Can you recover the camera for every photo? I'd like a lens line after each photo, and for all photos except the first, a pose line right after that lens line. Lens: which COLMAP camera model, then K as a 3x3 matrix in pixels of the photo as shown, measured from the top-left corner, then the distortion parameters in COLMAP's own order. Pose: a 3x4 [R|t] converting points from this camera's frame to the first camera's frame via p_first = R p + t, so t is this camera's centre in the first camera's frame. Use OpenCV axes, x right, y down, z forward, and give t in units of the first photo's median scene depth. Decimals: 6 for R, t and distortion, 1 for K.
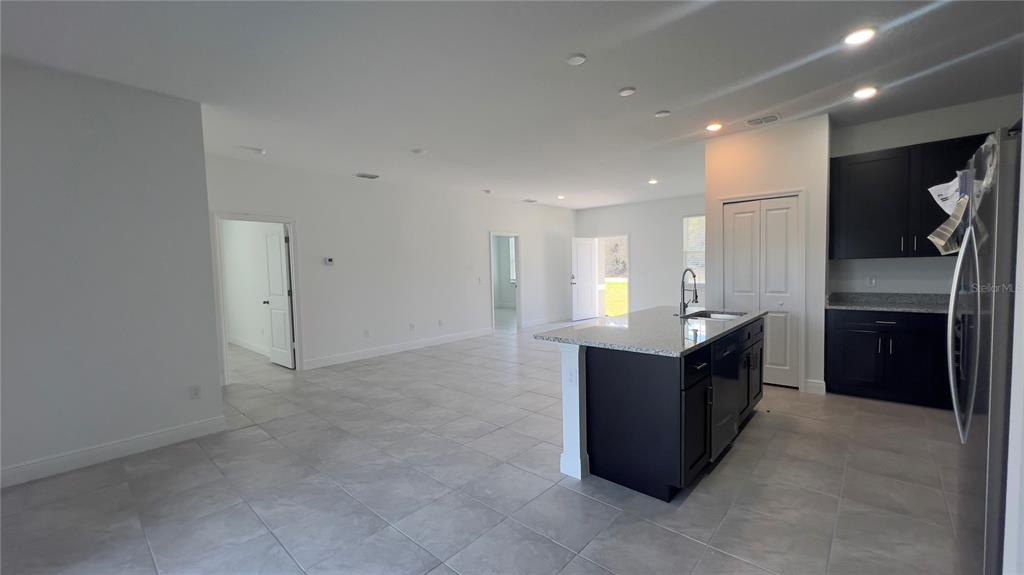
lens RADIAL K [[410.5, 0, 504.4], [0, 410.5, 291.2], [0, 0, 1]] dist [-0.003551, 0.000656]
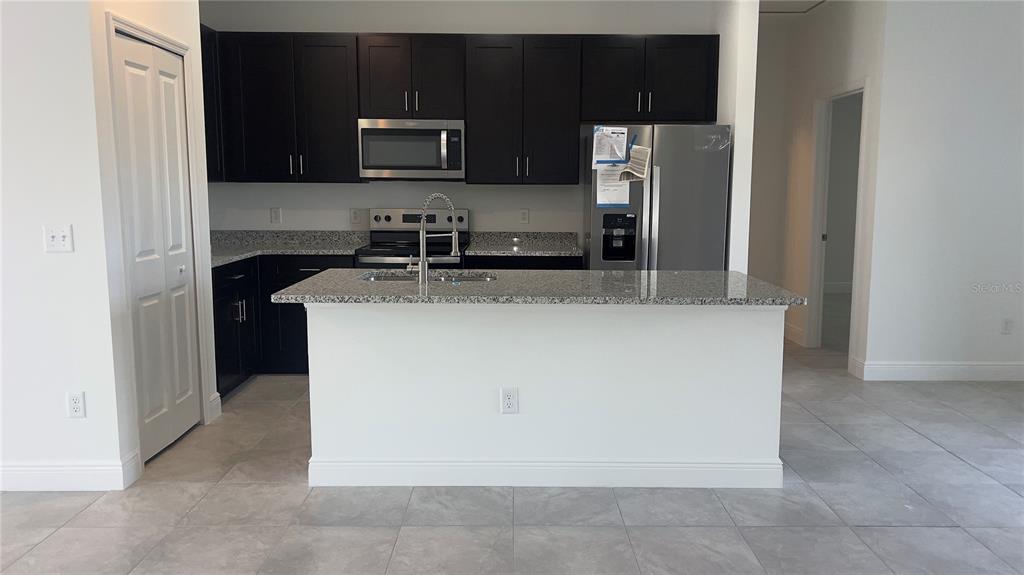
lens RADIAL K [[766.0, 0, 509.2], [0, 766.0, 288.1], [0, 0, 1]] dist [0.045575, -0.043689]
pose [[-0.694851, -0.072510, 0.715489, -0.301044], [0.057443, 0.986129, 0.155724, -0.076701], [-0.716856, 0.149305, -0.681048, 1.478849]]
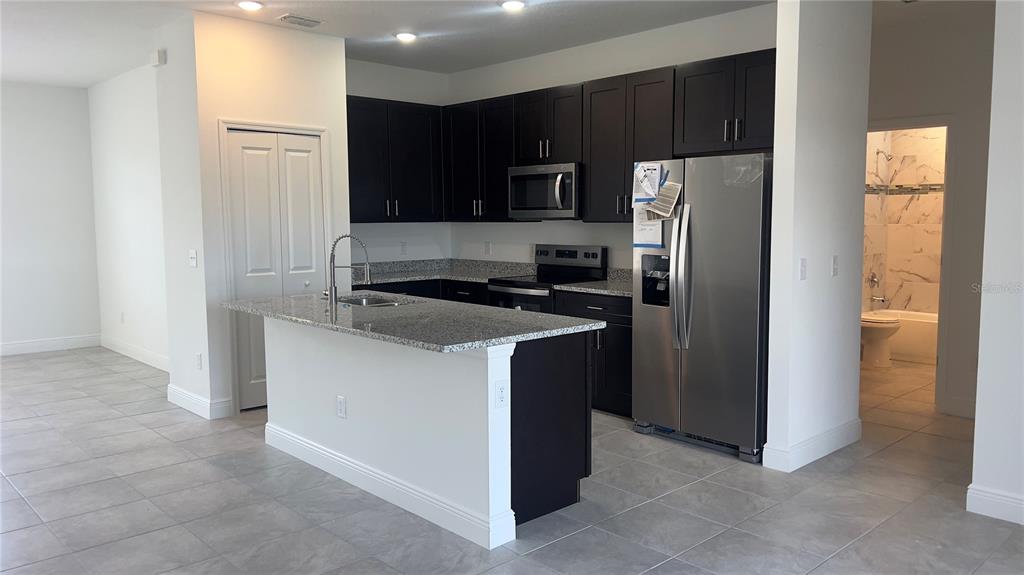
lens RADIAL K [[766.0, 0, 526.3], [0, 766.0, 283.0], [0, 0, 1]] dist [0.045575, -0.043689]
pose [[0.051141, -0.059813, 0.996899, -0.703750], [0.061492, 0.996500, 0.056635, -0.025359], [-0.996797, 0.058405, 0.054640, 0.592556]]
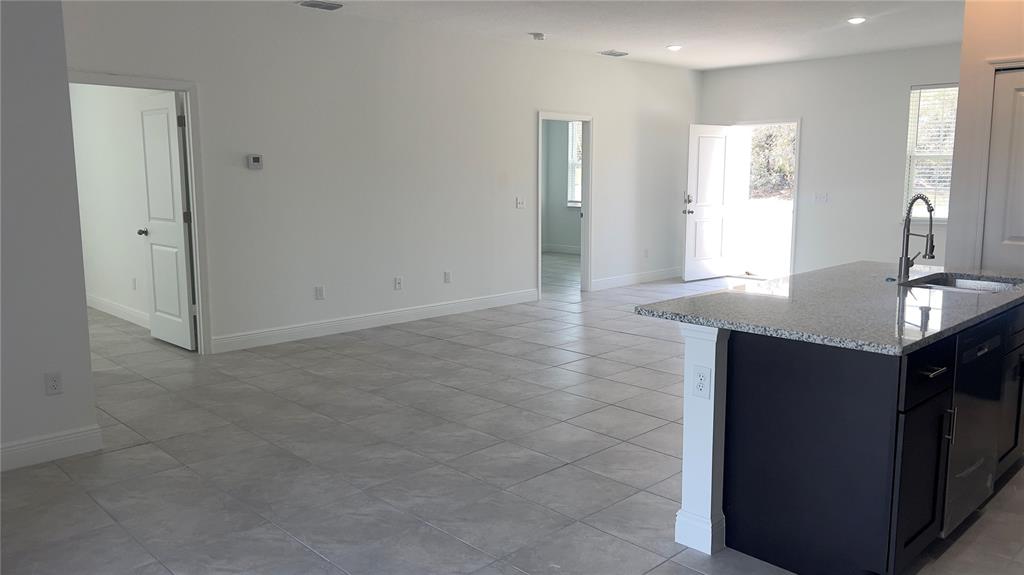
lens RADIAL K [[766.0, 0, 507.0], [0, 766.0, 282.1], [0, 0, 1]] dist [0.045575, -0.043689]
pose [[0.998179, 0.031733, -0.051304, -0.036283], [-0.027437, 0.996224, 0.082370, -0.008346], [0.053724, -0.080812, 0.995280, -0.051454]]
